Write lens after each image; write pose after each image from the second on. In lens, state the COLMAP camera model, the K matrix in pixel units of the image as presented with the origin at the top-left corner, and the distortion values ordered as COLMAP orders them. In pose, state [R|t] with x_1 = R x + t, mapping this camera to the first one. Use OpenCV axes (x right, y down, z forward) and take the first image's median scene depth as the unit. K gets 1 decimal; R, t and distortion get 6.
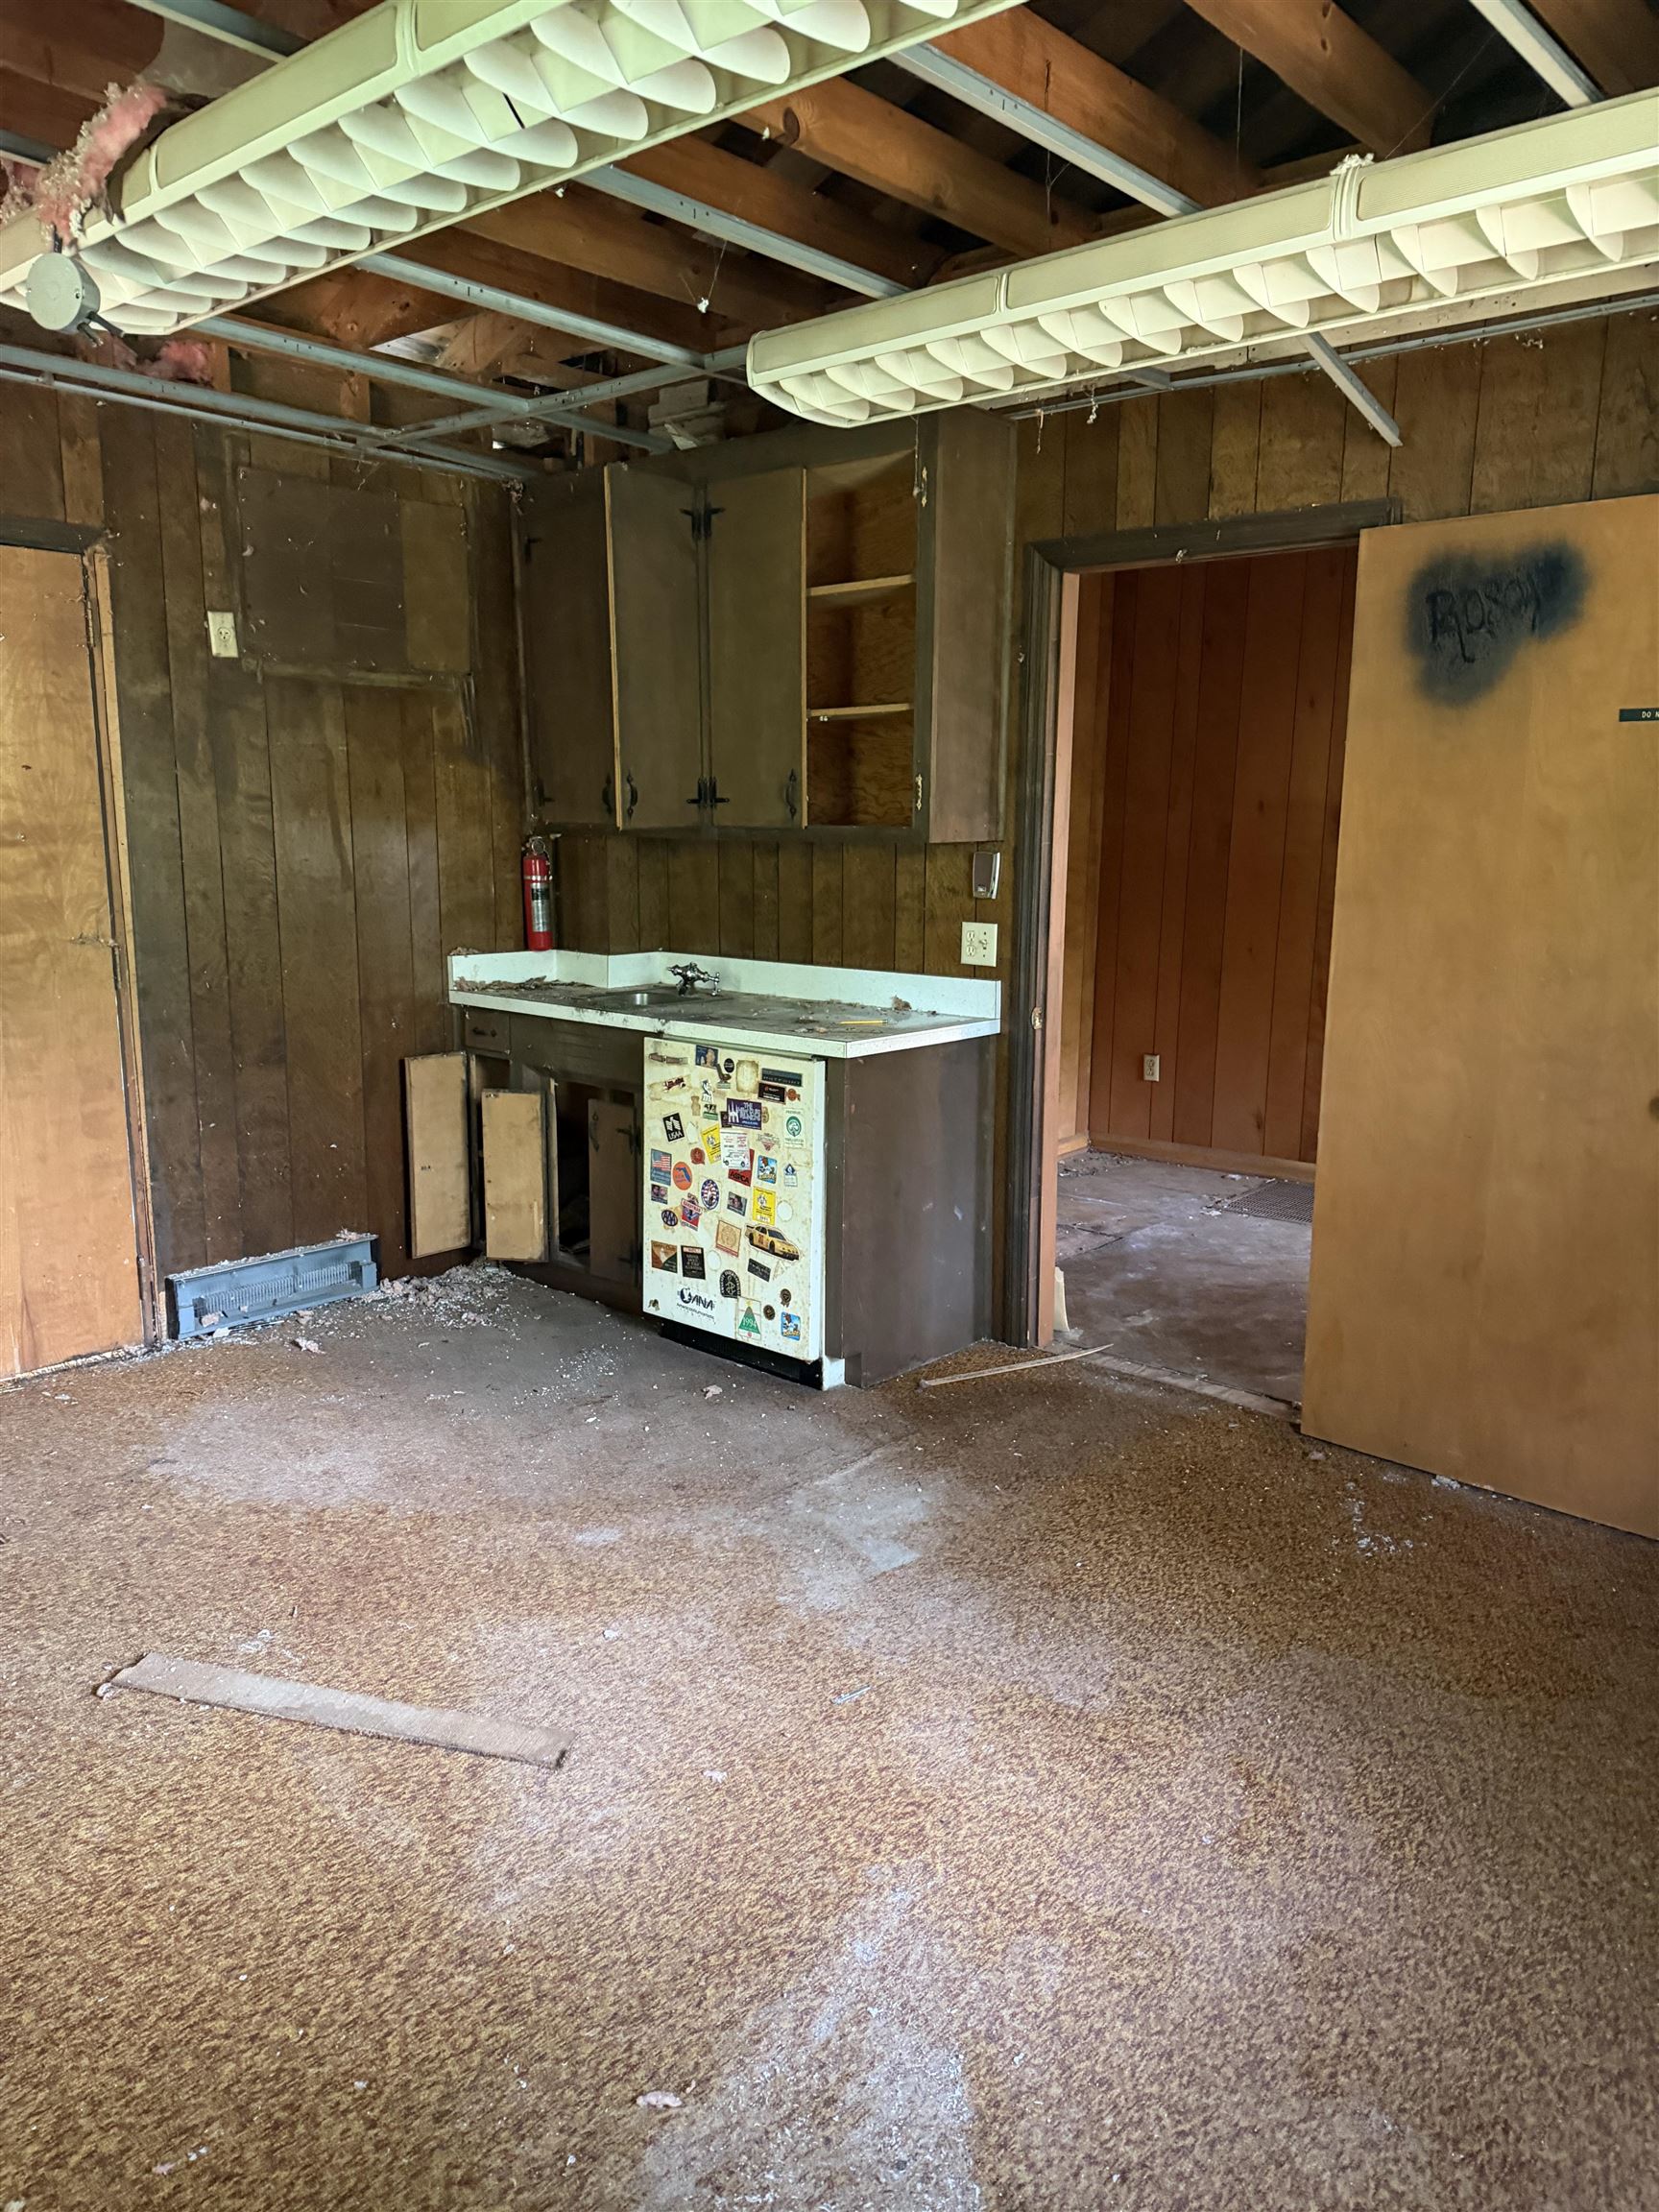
lens RADIAL K [[1560.6, 0, 833.1], [0, 1560.6, 1107.1], [0, 0, 1]] dist [0.055040, -0.058877]
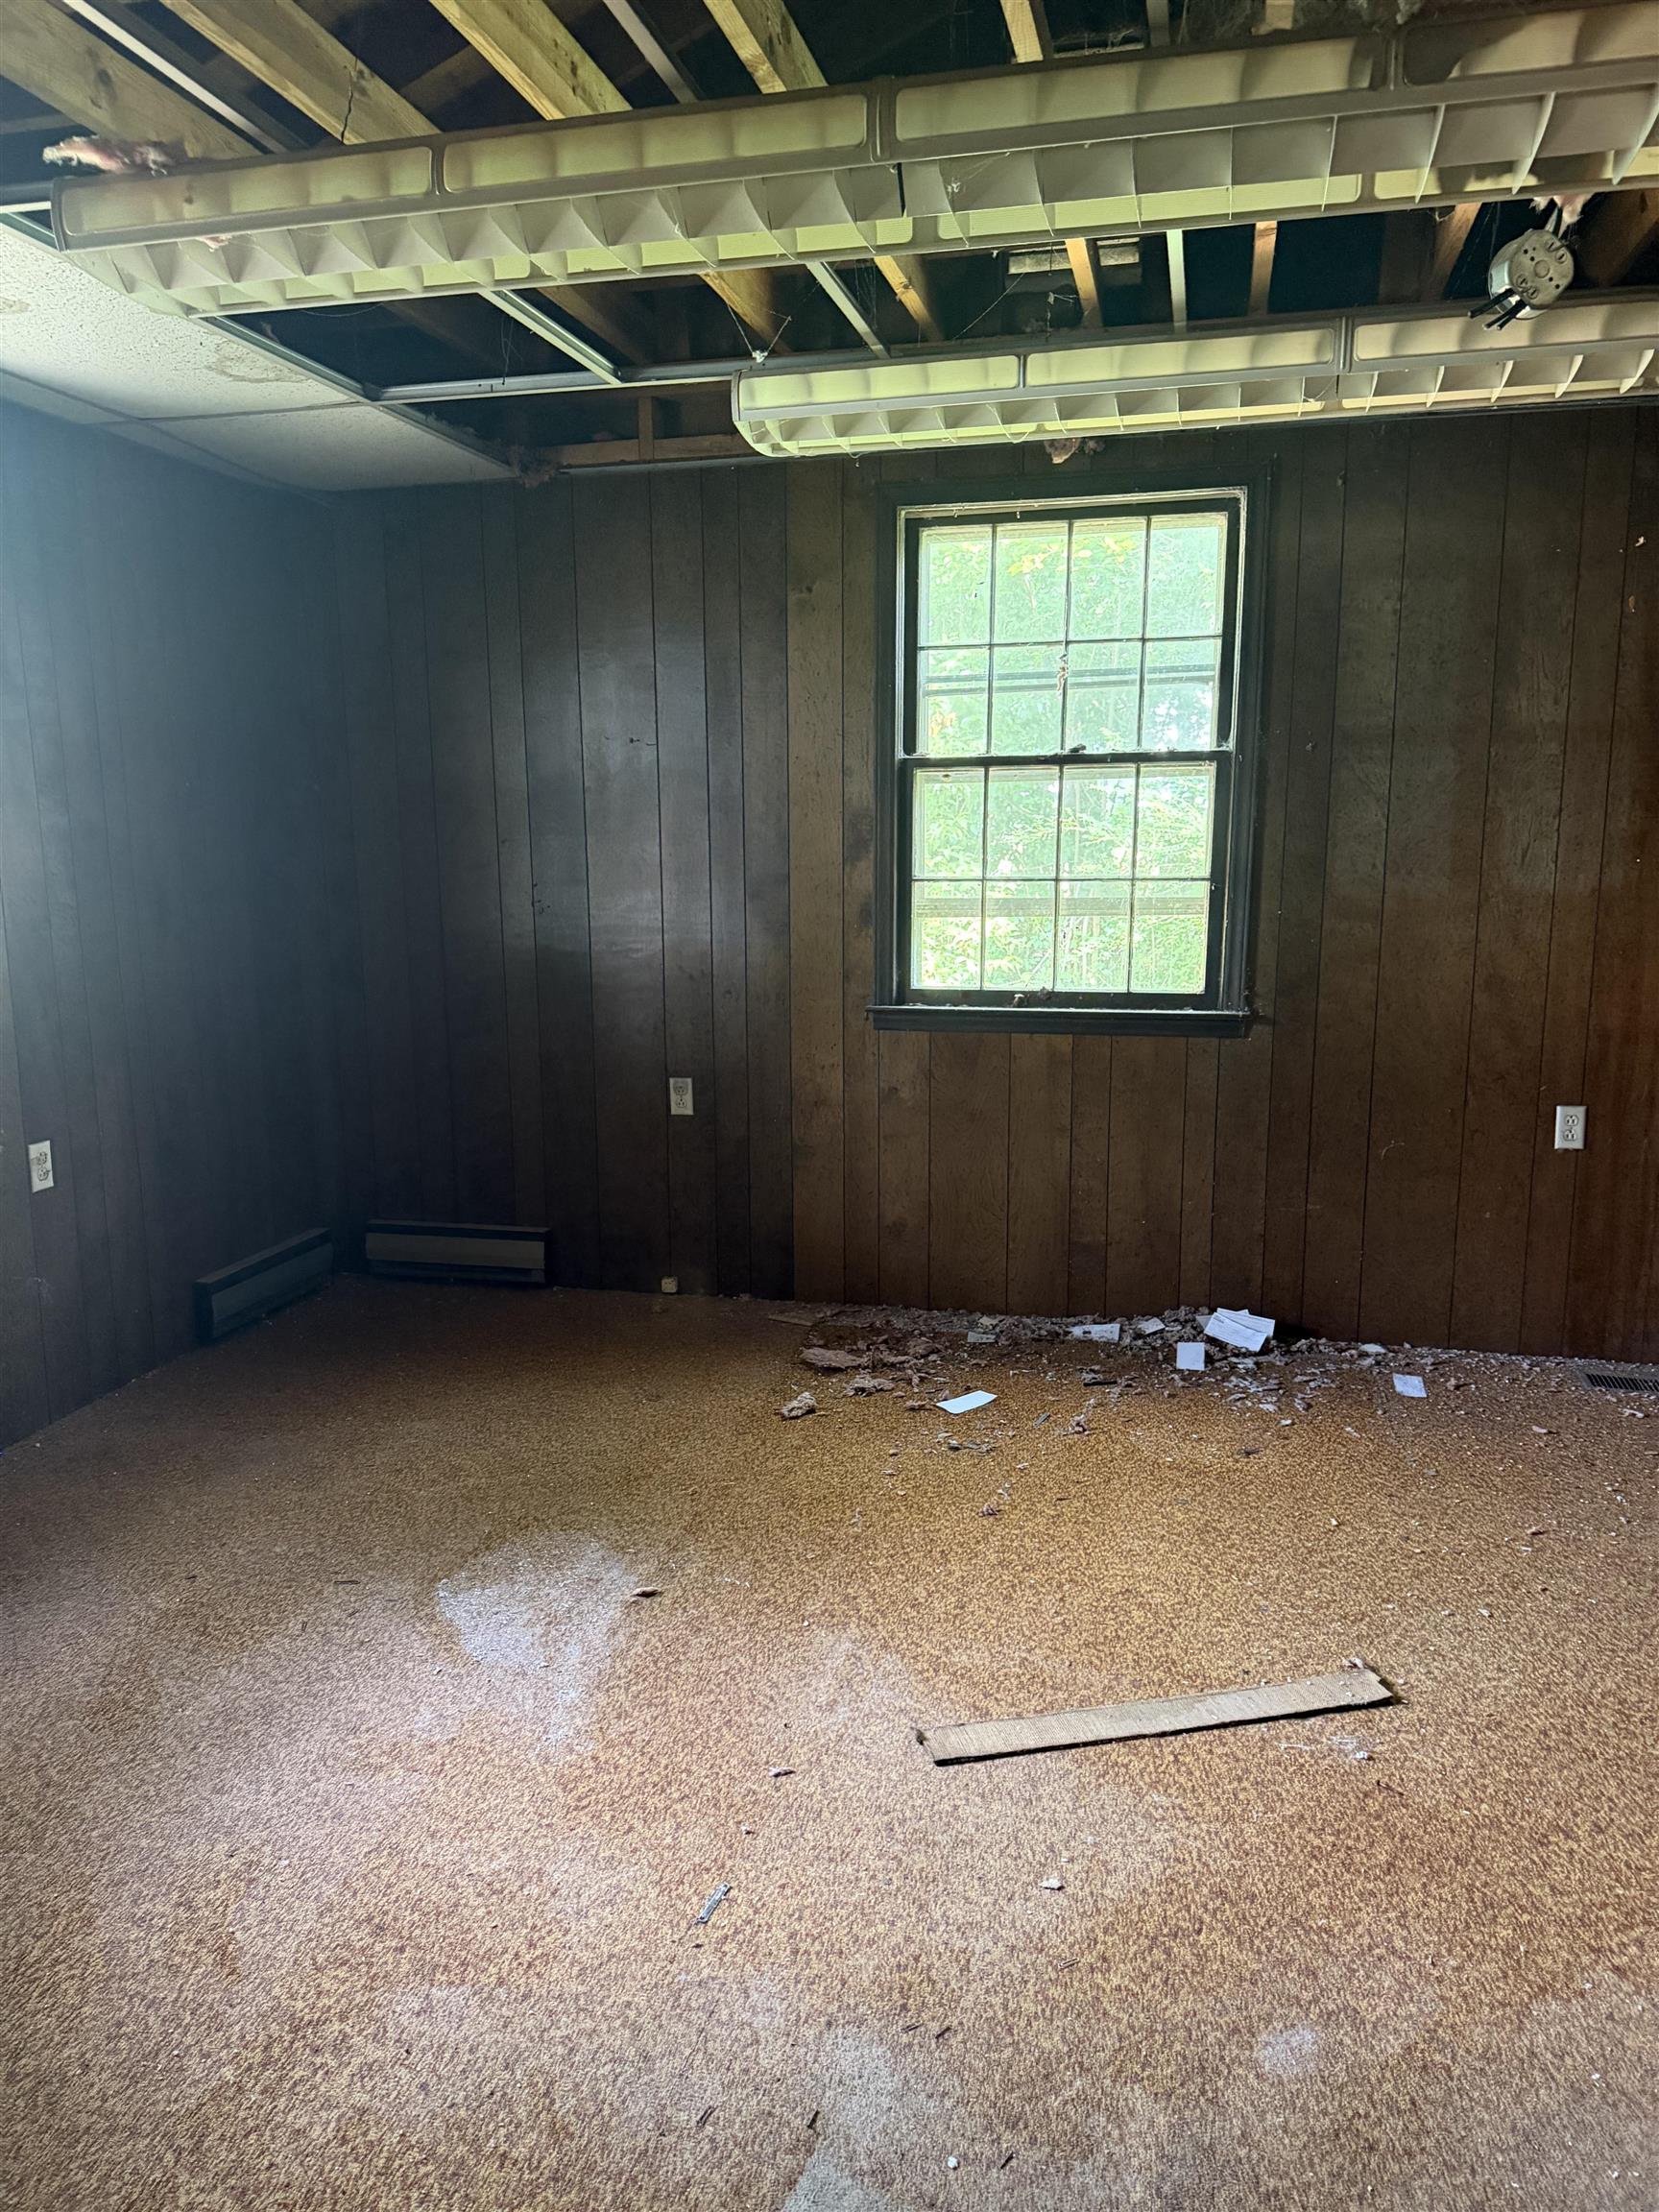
lens RADIAL K [[1560.6, 0, 826.7], [0, 1560.6, 1106.0], [0, 0, 1]] dist [0.055040, -0.058877]
pose [[-0.885046, 0.075536, -0.459334, 0.305942], [-0.092314, 0.938669, 0.332232, -0.295562], [0.456258, 0.336443, -0.823793, 1.562372]]
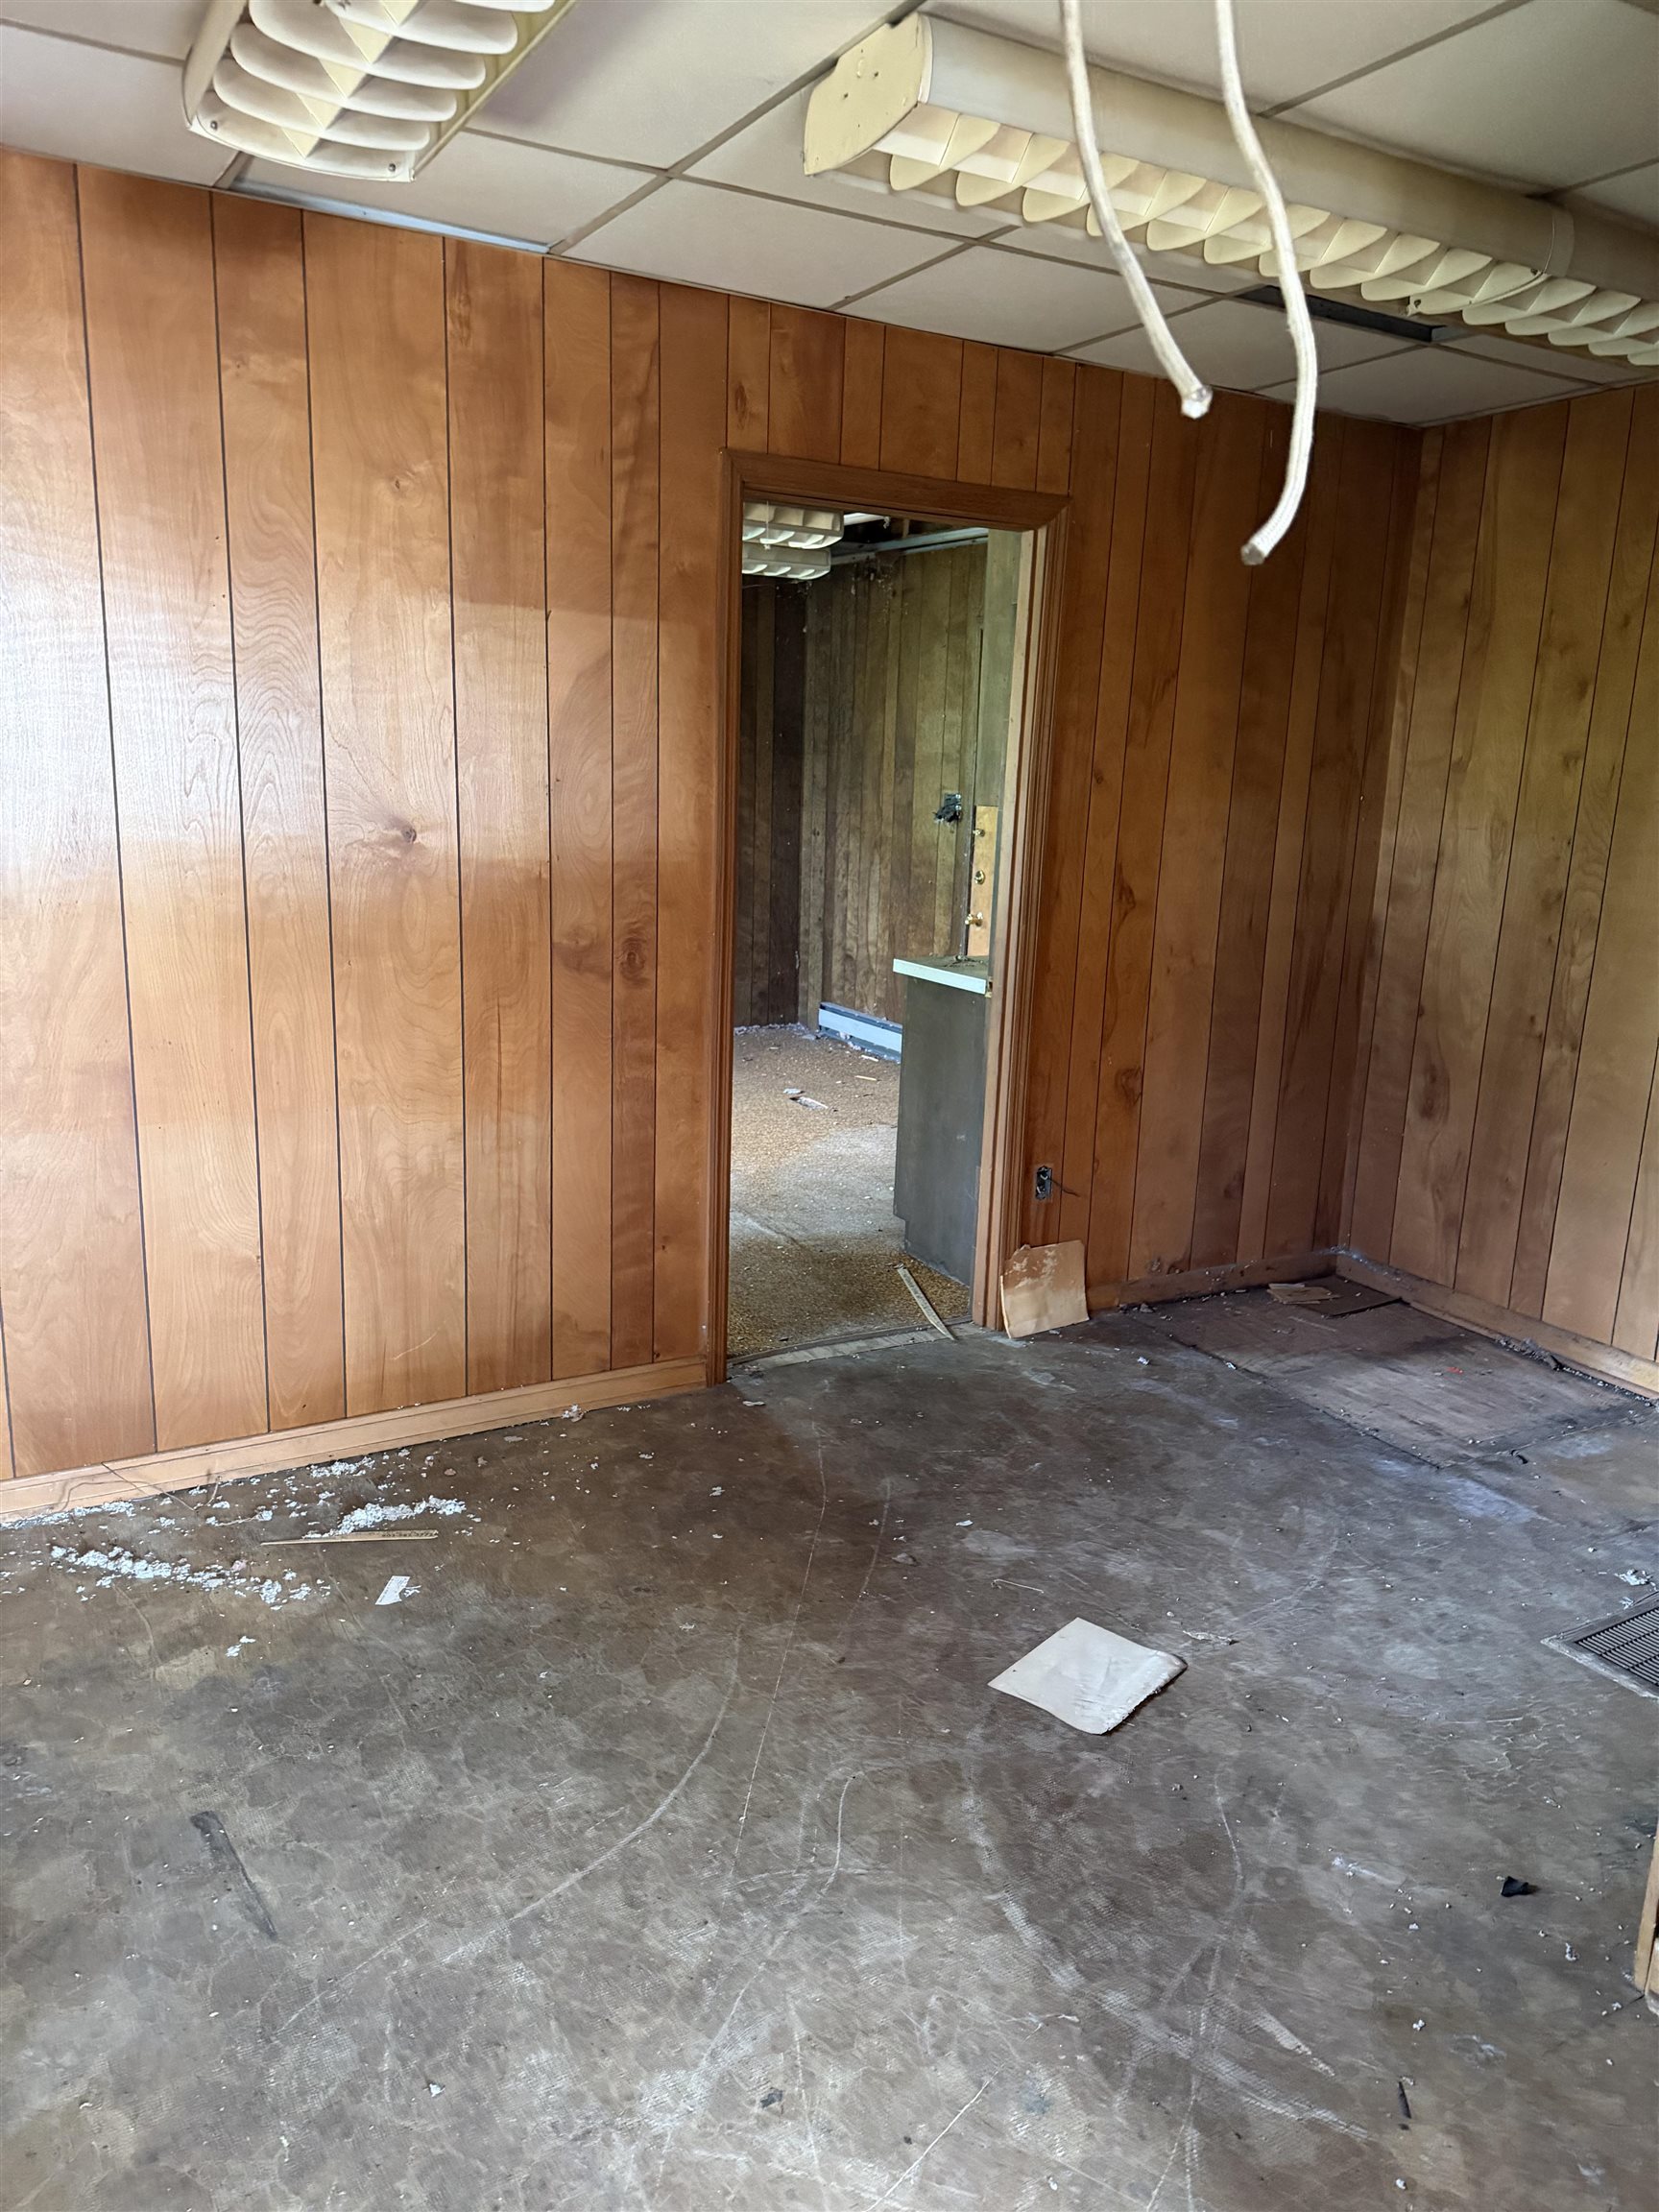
lens RADIAL K [[1560.6, 0, 829.0], [0, 1560.6, 1104.6], [0, 0, 1]] dist [0.055040, -0.058877]
pose [[-0.325143, 0.193809, -0.925592, 1.799626], [-0.202881, 0.941688, 0.268447, -0.391279], [0.923646, 0.275068, -0.266863, 1.903969]]
